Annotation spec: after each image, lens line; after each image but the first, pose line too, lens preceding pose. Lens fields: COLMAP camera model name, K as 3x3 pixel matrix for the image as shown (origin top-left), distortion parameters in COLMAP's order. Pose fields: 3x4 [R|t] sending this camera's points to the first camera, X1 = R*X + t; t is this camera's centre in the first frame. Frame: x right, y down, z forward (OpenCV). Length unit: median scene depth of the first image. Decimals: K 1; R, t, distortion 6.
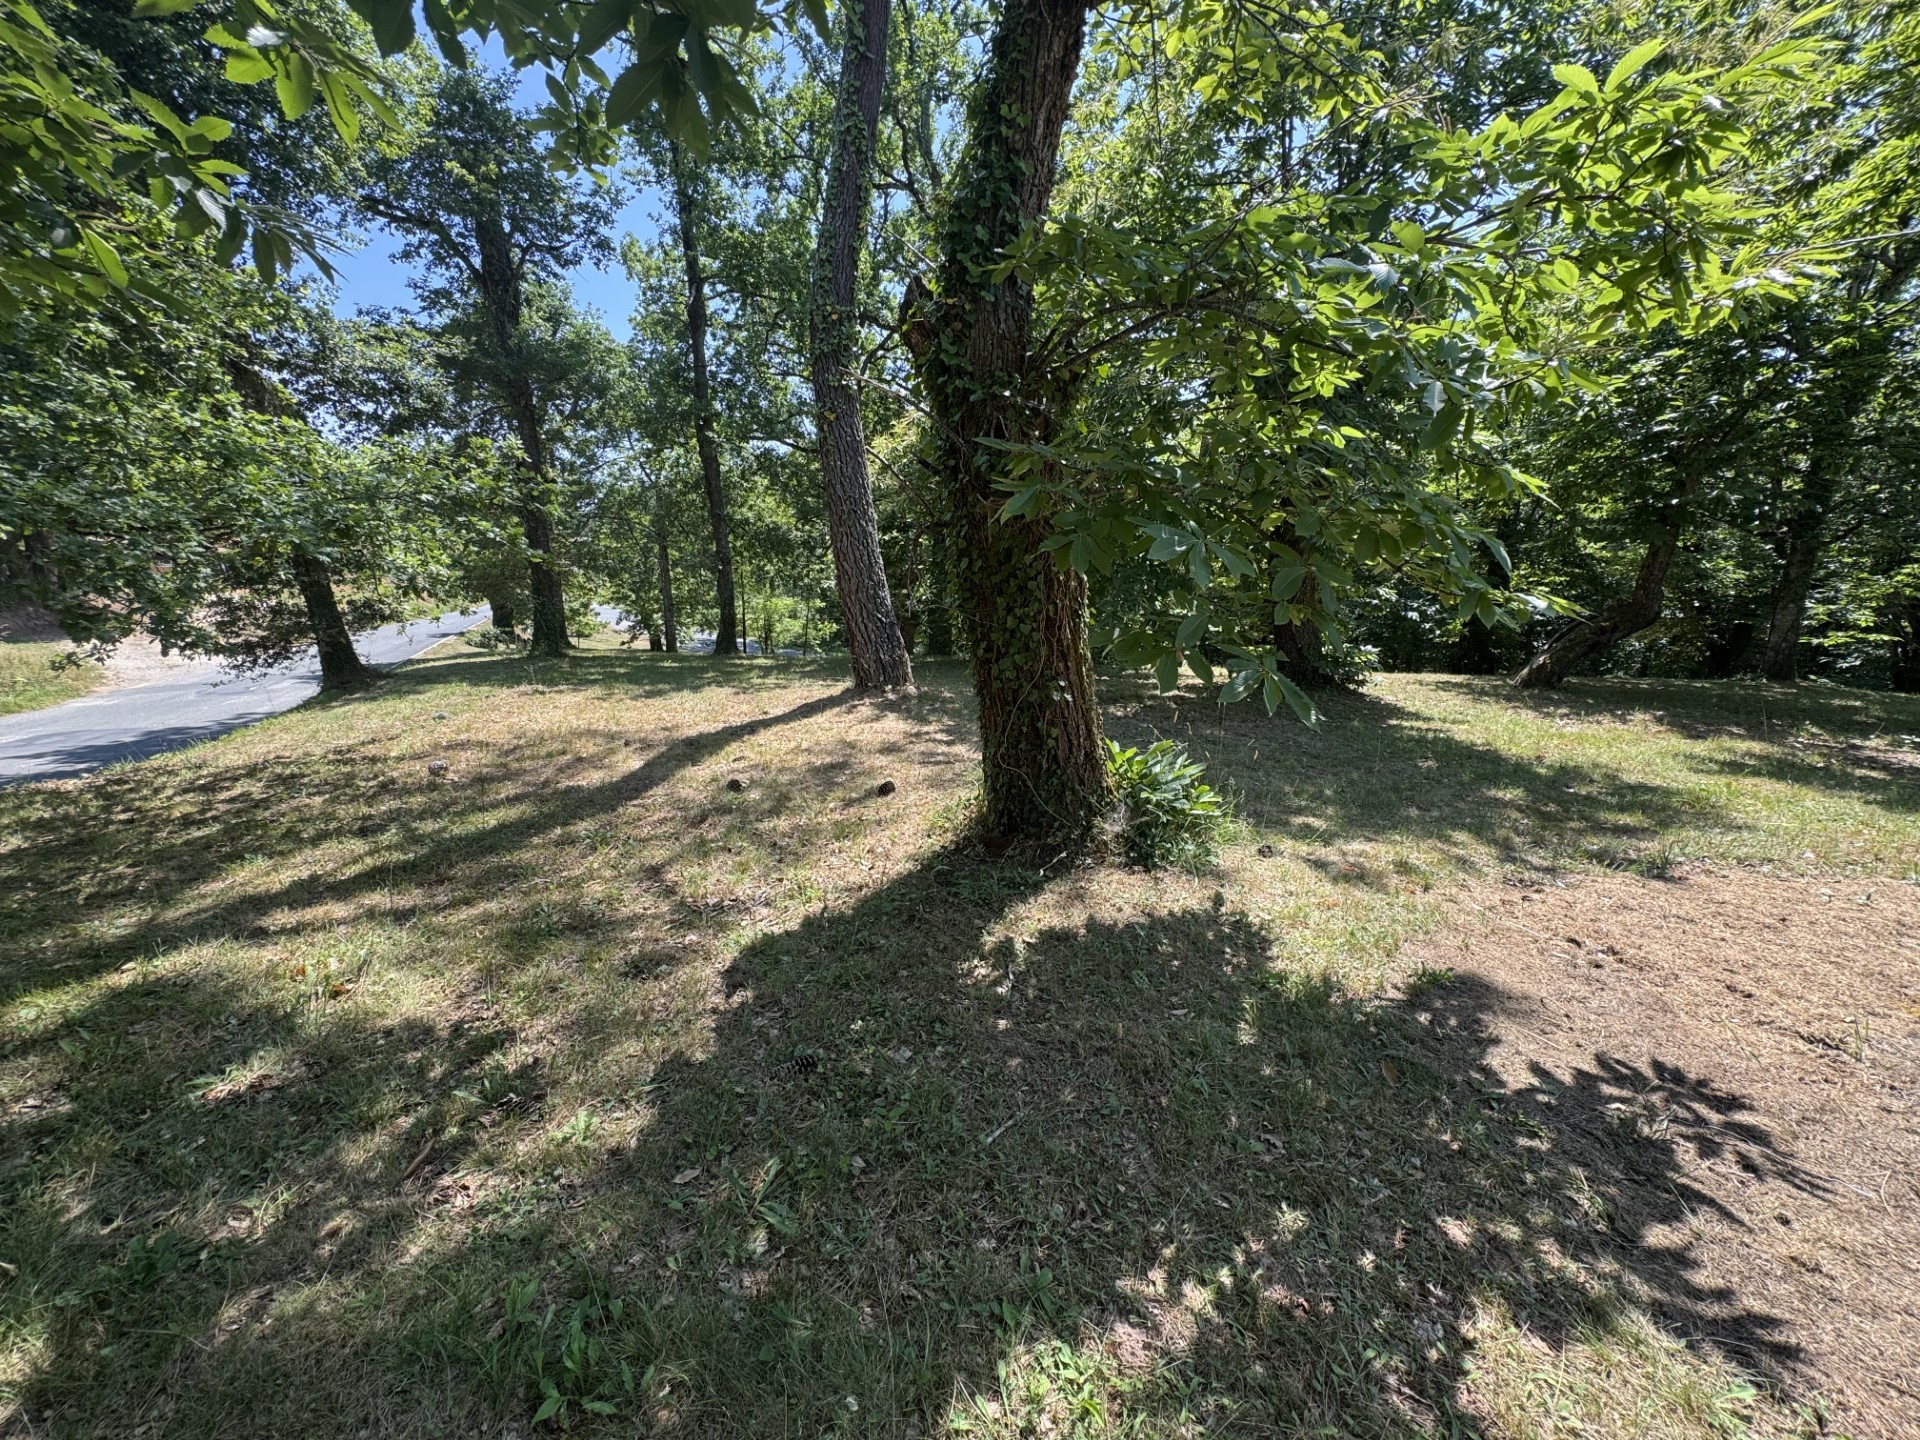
lens RADIAL K [[757.8, 0, 960.0], [0, 757.8, 720.0], [0, 0, 1]] dist [-0.009253, -0.000421]
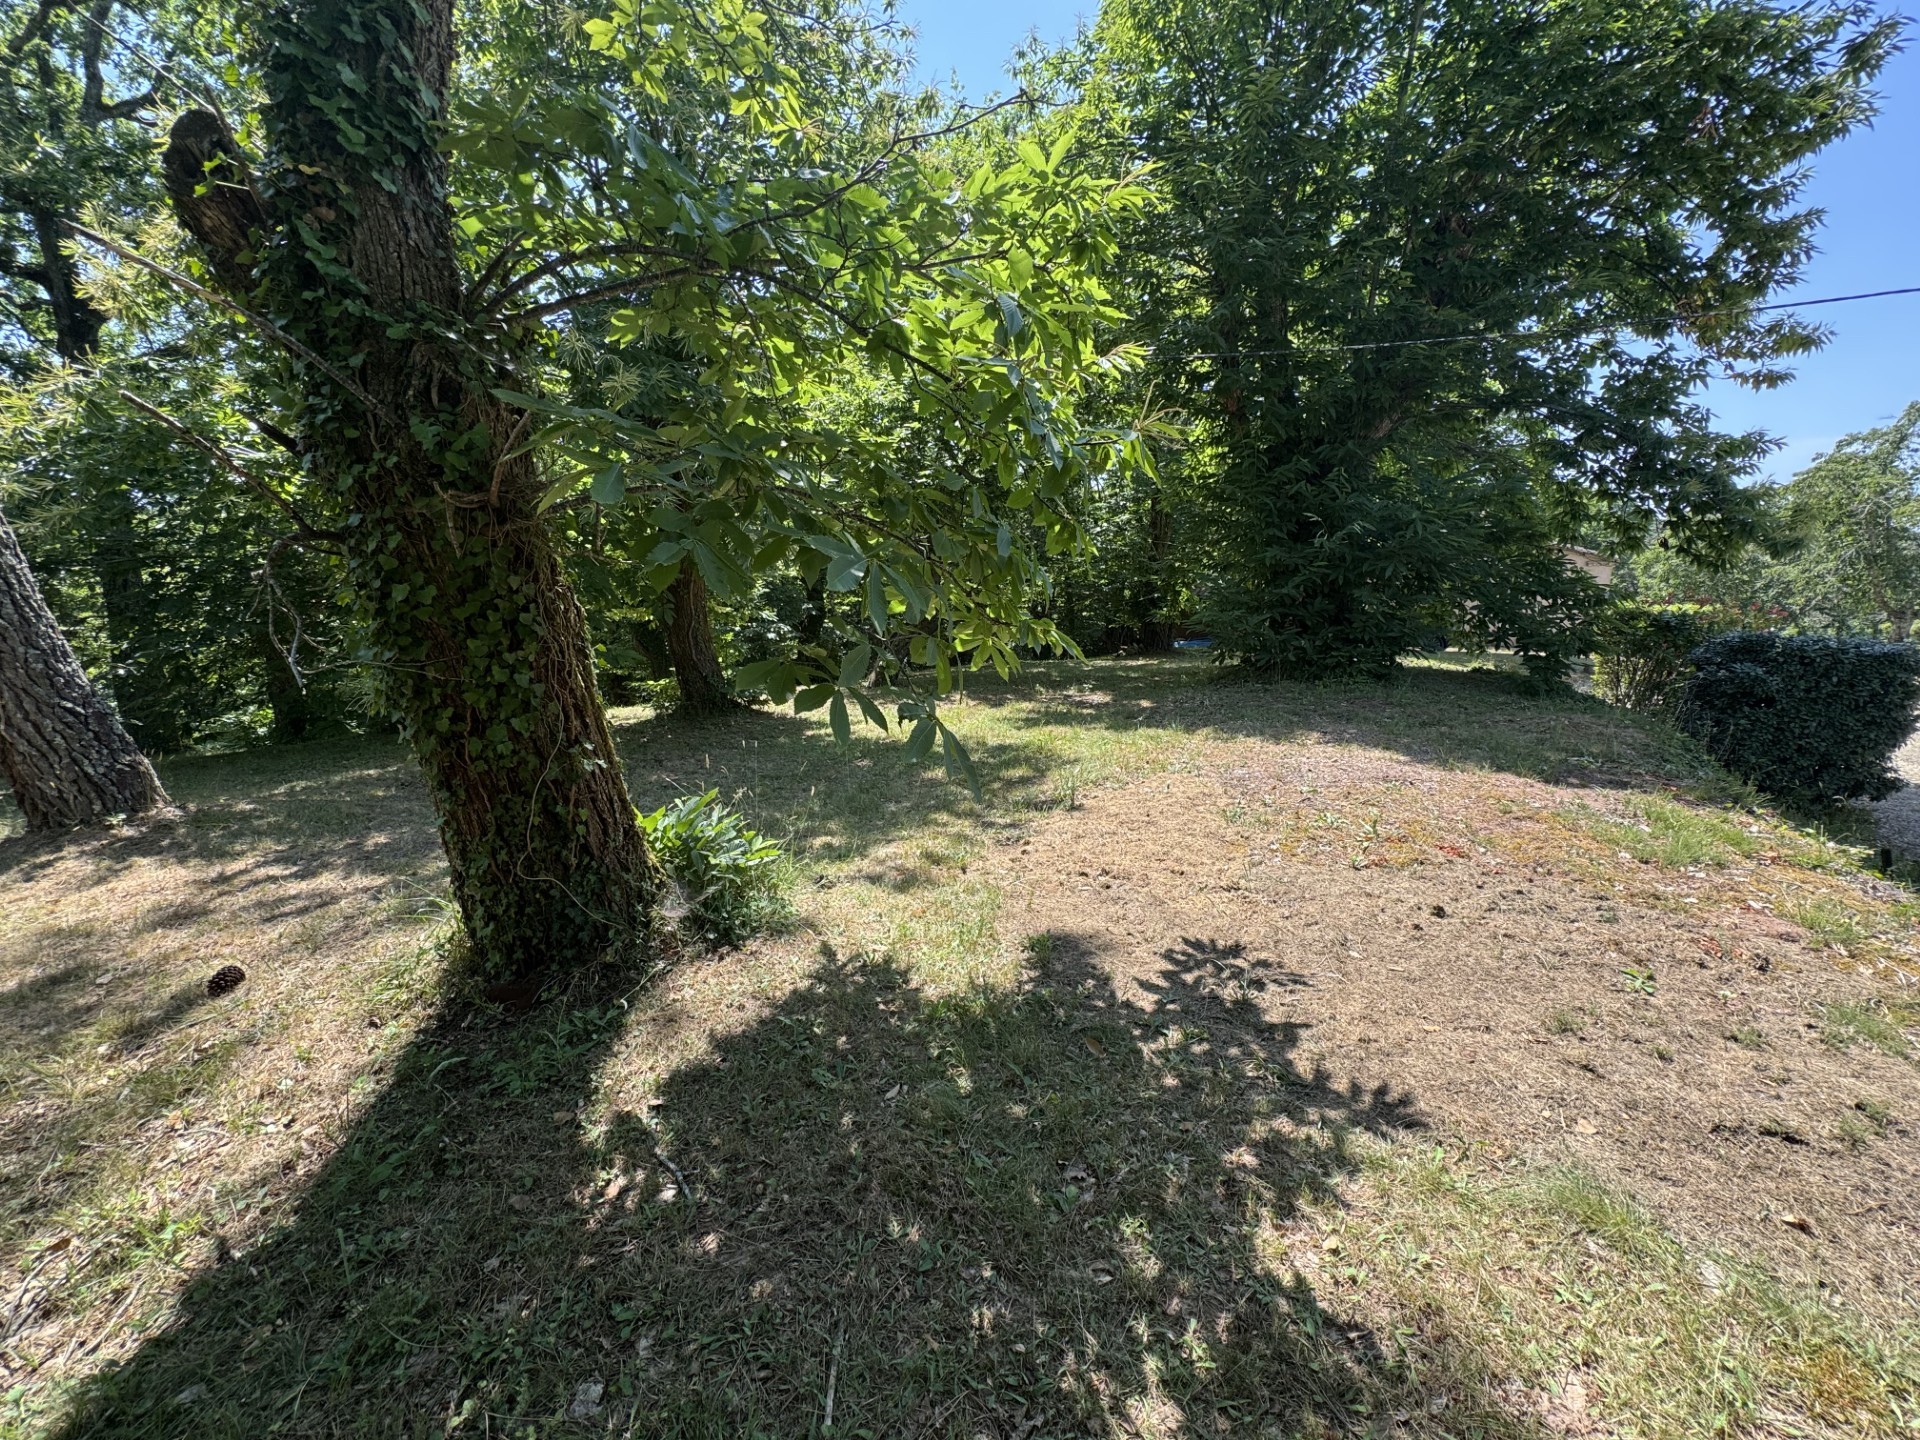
lens RADIAL K [[757.8, 0, 960.0], [0, 757.8, 720.0], [0, 0, 1]] dist [-0.009253, -0.000421]
pose [[0.662988, -0.156110, 0.732172, -0.153846], [0.189154, 0.981215, 0.037929, -0.032453], [-0.724339, 0.113346, 0.680062, 0.220376]]
